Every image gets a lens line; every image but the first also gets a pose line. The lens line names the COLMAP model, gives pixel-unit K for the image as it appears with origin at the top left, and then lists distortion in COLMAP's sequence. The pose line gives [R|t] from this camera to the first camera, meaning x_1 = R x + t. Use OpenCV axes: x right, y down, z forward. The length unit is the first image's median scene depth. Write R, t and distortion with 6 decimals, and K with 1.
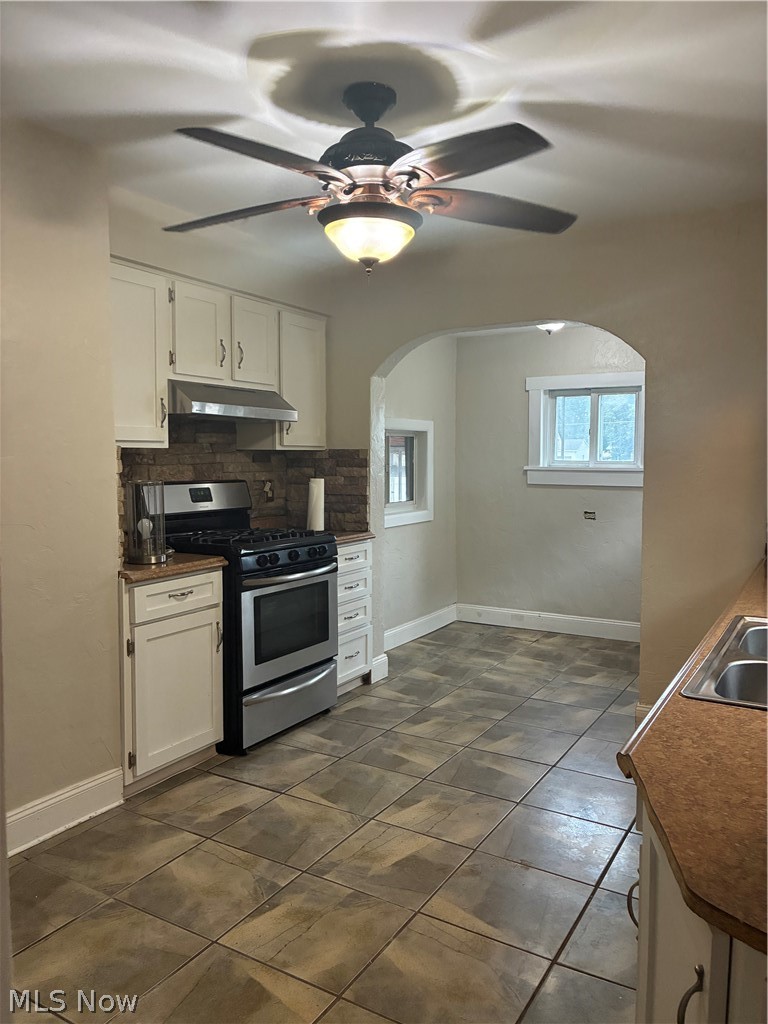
lens RADIAL K [[771.5, 0, 382.8], [0, 771.5, 509.6], [0, 0, 1]] dist [0.043455, -0.045066]
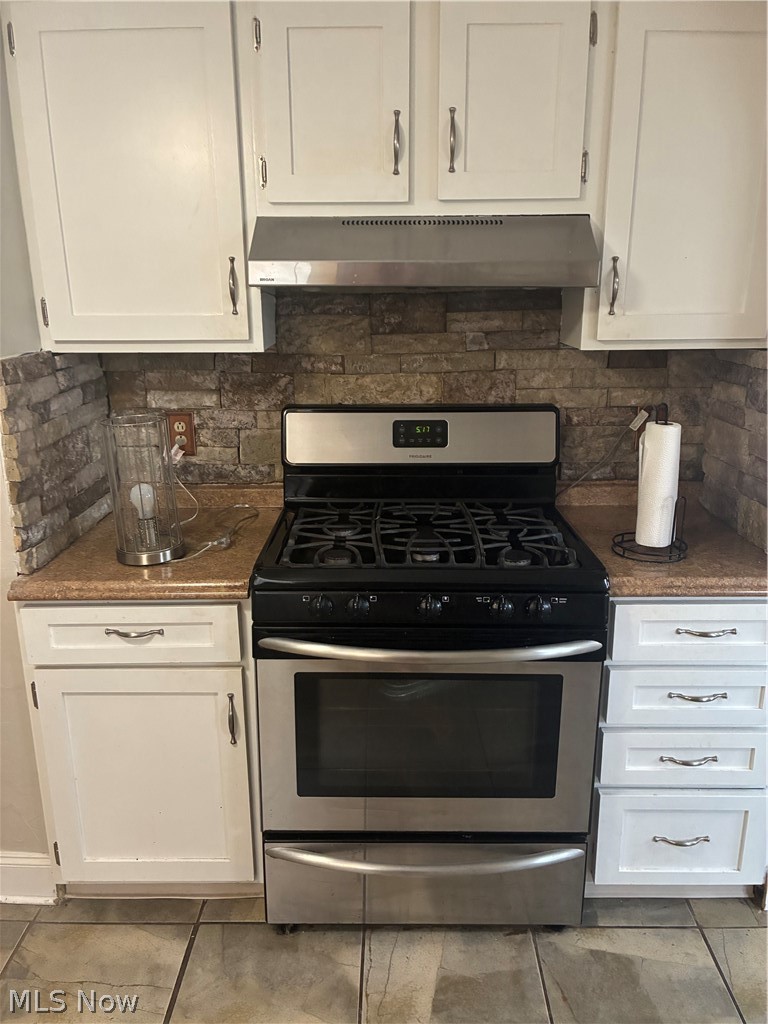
lens RADIAL K [[771.5, 0, 384.0], [0, 771.5, 522.5], [0, 0, 1]] dist [0.043455, -0.045066]
pose [[0.496645, 0.241223, -0.833760, 0.245096], [-0.052238, 0.967170, 0.248704, -0.103765], [0.866380, -0.079963, 0.492941, 0.802510]]
